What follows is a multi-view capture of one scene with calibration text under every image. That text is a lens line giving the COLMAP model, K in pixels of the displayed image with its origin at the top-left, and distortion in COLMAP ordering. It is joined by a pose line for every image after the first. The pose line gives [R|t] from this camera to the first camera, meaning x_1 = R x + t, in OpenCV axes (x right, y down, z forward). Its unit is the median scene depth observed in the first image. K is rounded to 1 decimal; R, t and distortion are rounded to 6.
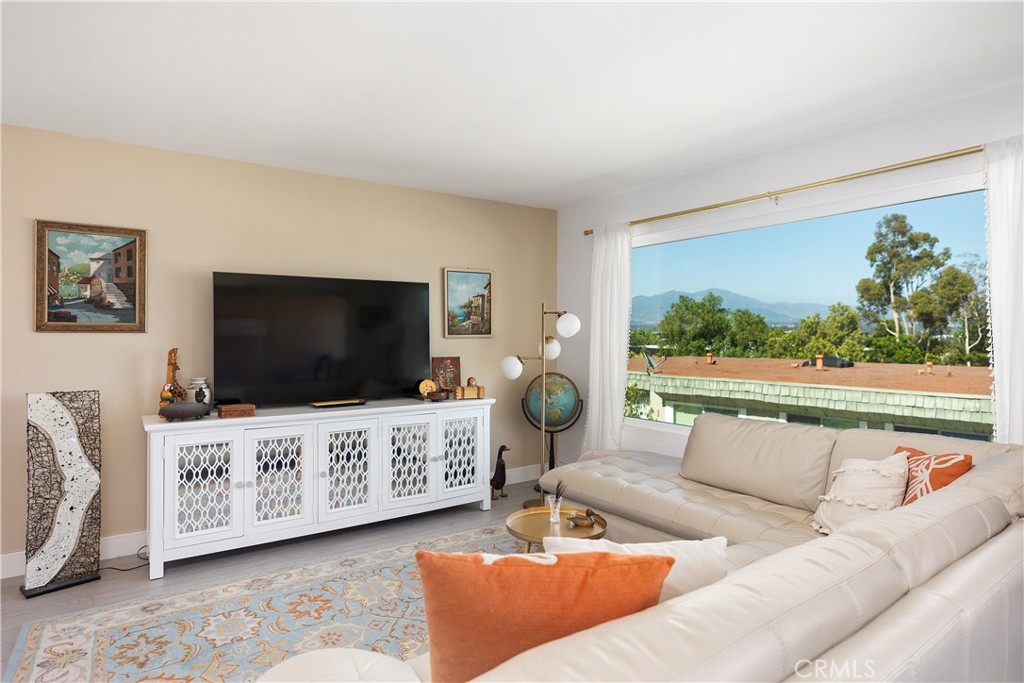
lens RADIAL K [[566.8, 0, 505.9], [0, 566.8, 328.4], [0, 0, 1]] dist [0.000922, -0.000967]
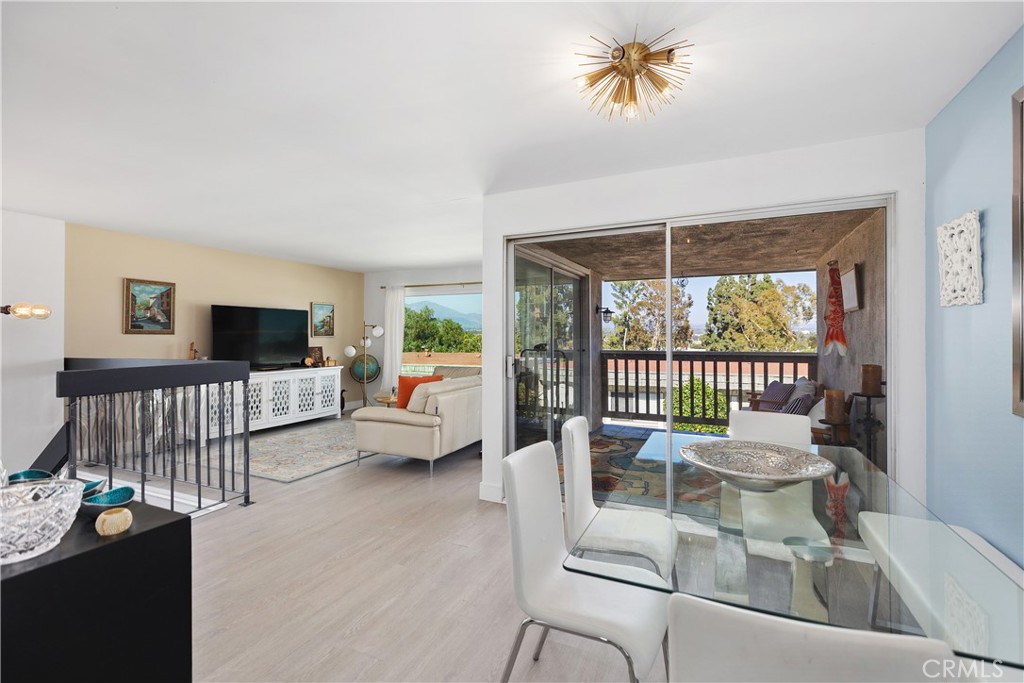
lens RADIAL K [[453.4, 0, 510.1], [0, 453.4, 336.3], [0, 0, 1]] dist [0.001602, 0.000101]
pose [[0.860568, 0.000508, 0.509335, -0.323167], [-0.005497, 0.999951, 0.008290, -0.004613], [-0.509306, -0.009933, 0.860528, -0.729029]]
